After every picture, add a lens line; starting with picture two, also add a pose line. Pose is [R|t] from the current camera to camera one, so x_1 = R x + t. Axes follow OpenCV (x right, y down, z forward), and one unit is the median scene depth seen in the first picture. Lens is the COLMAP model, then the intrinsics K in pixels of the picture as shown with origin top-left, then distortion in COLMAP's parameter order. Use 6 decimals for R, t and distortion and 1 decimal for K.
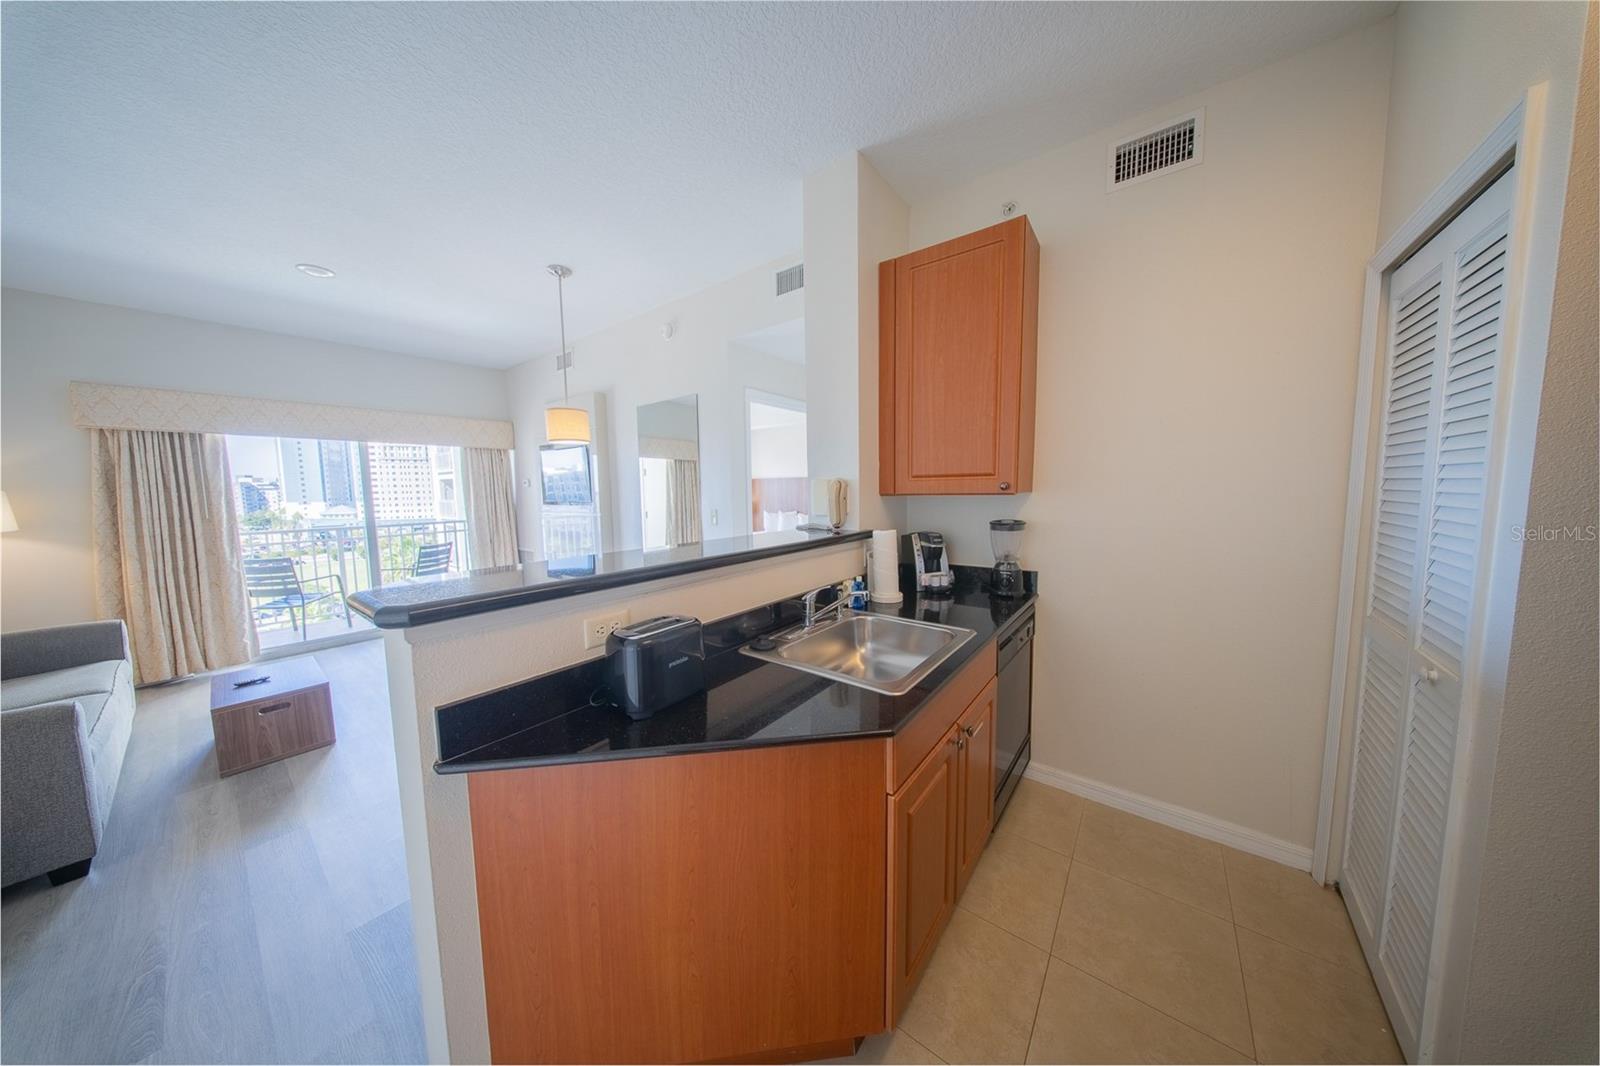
lens RADIAL K [[468.6, 0, 796.4], [0, 468.6, 531.1], [0, 0, 1]] dist [-0.004276, -0.000212]
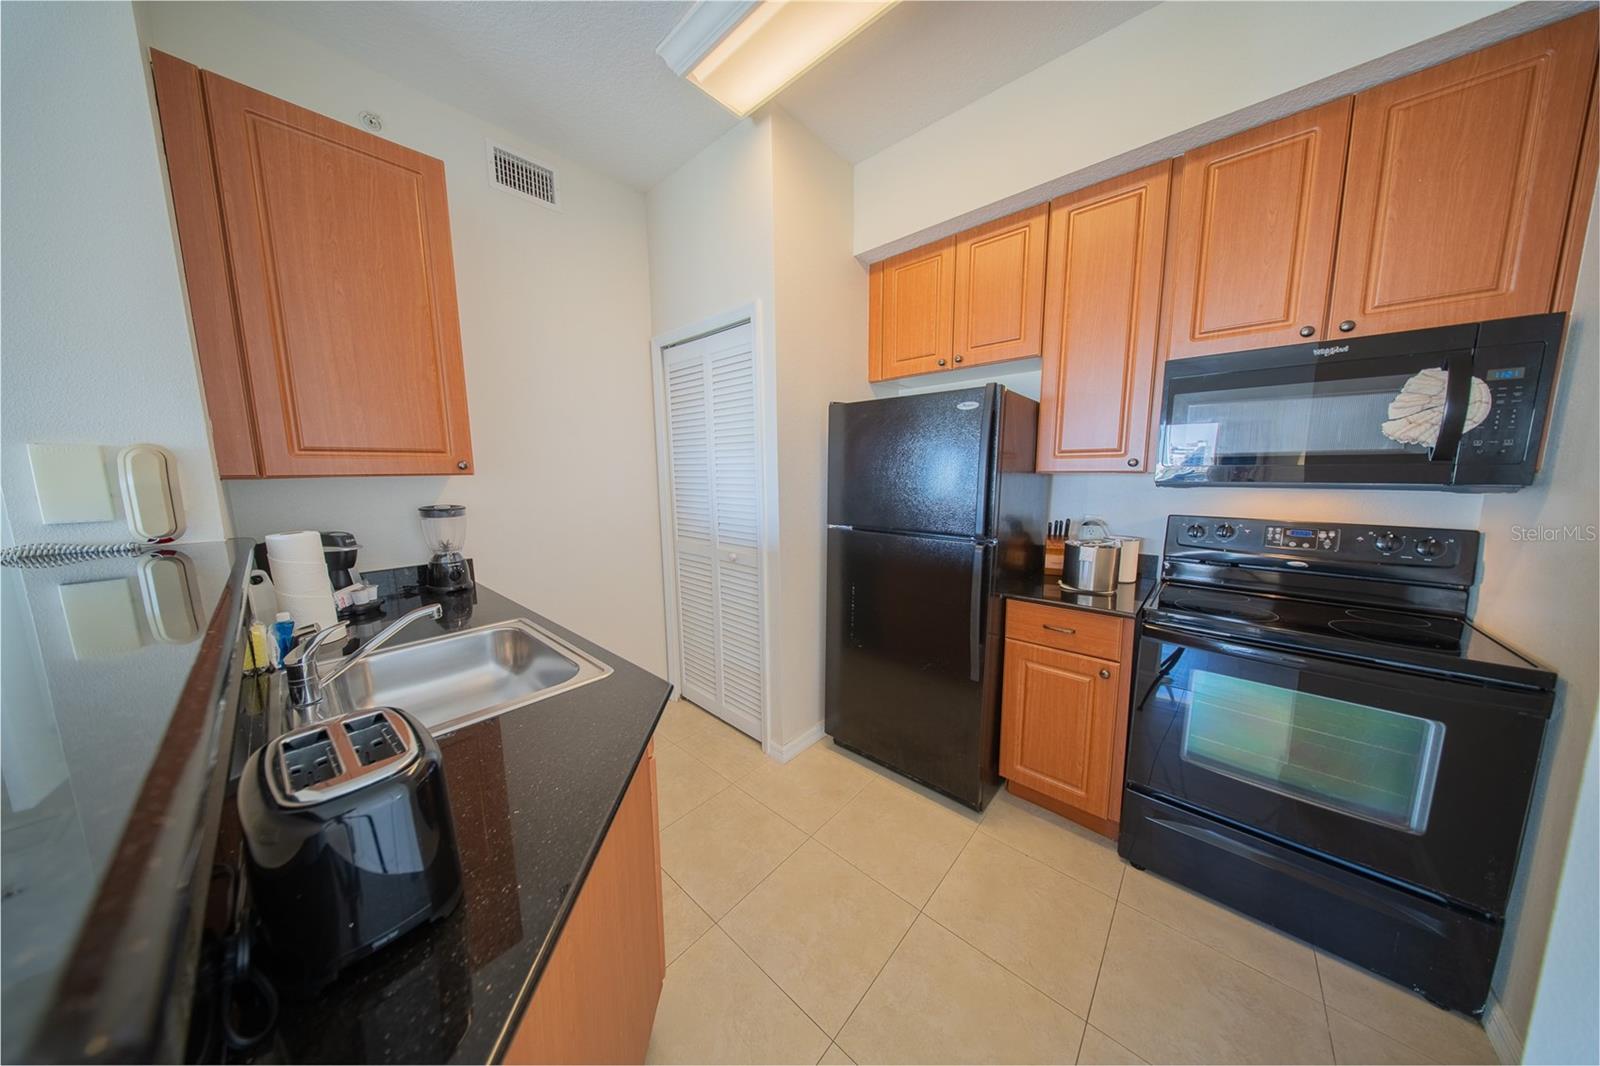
lens RADIAL K [[468.6, 0, 807.3], [0, 468.6, 531.2], [0, 0, 1]] dist [-0.004276, -0.000212]
pose [[0.064621, -0.120056, 0.990662, -0.232615], [0.100404, 0.988481, 0.113242, -0.003562], [-0.992846, 0.092149, 0.075930, 0.163108]]
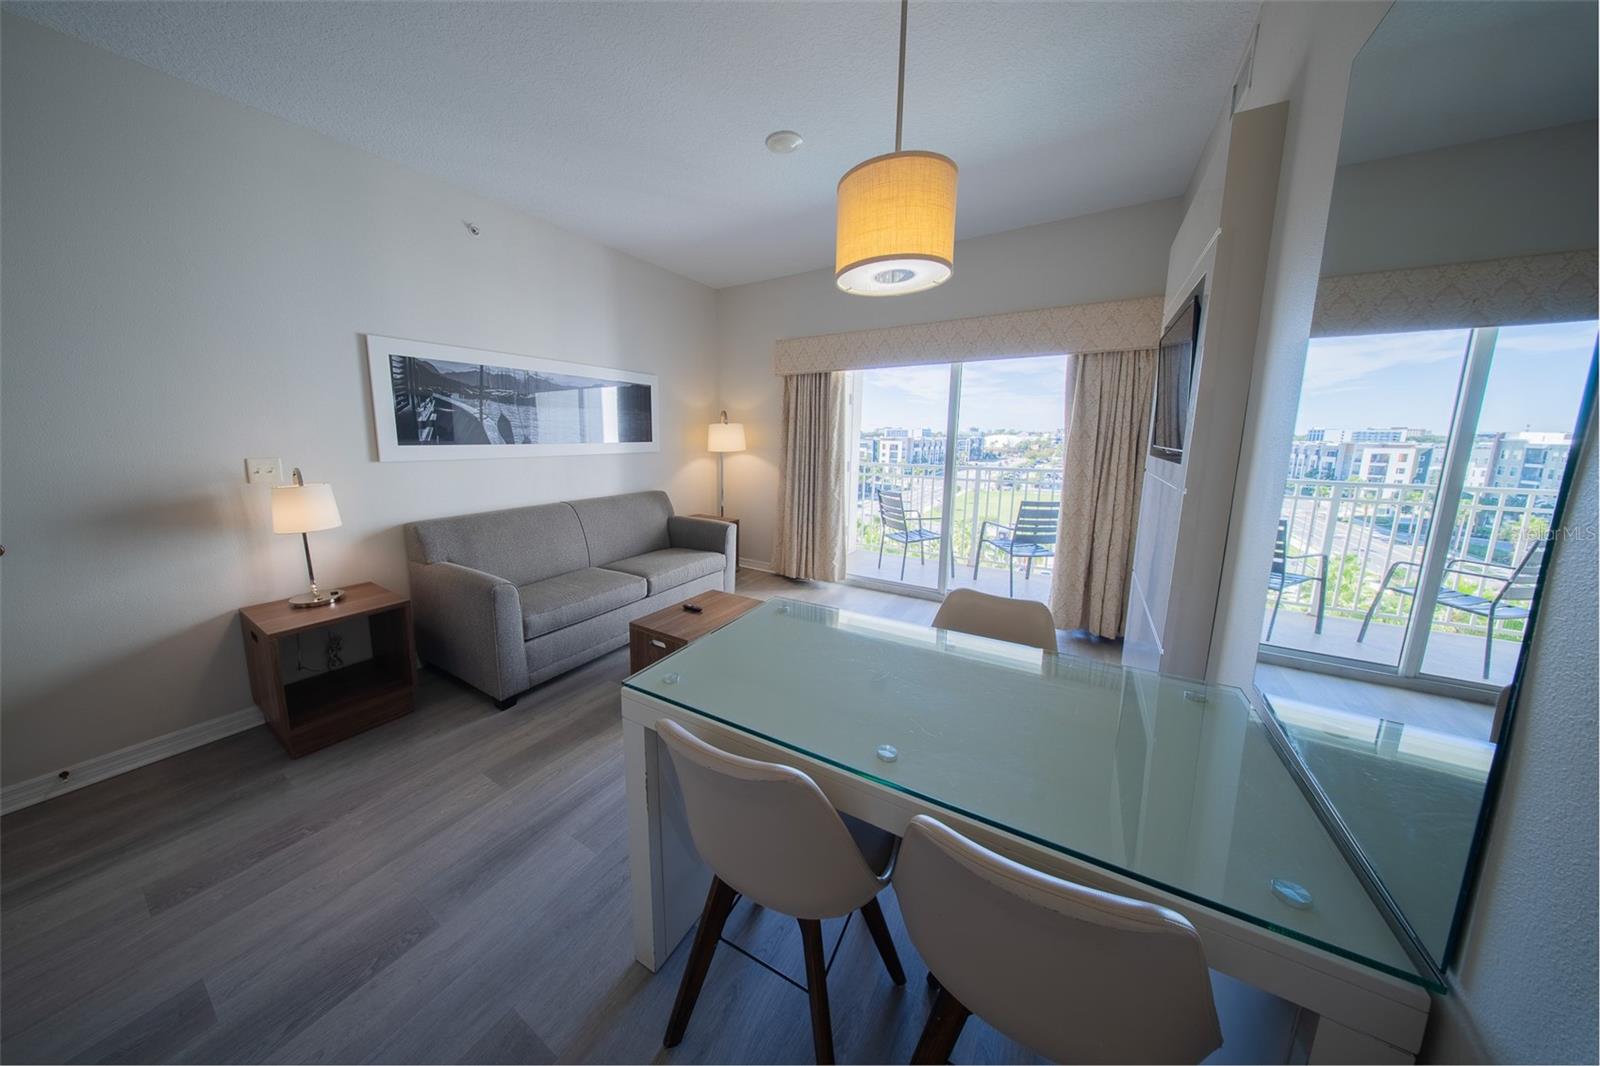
lens RADIAL K [[496.0, 0, 747.6], [0, 496.0, 498.5], [0, 0, 1]] dist [-0.001203, -0.000050]
pose [[0.059818, 0.145361, -0.987569, -0.088795], [-0.094683, 0.985706, 0.139352, -0.060962], [0.993709, 0.085170, 0.072726, 0.777159]]
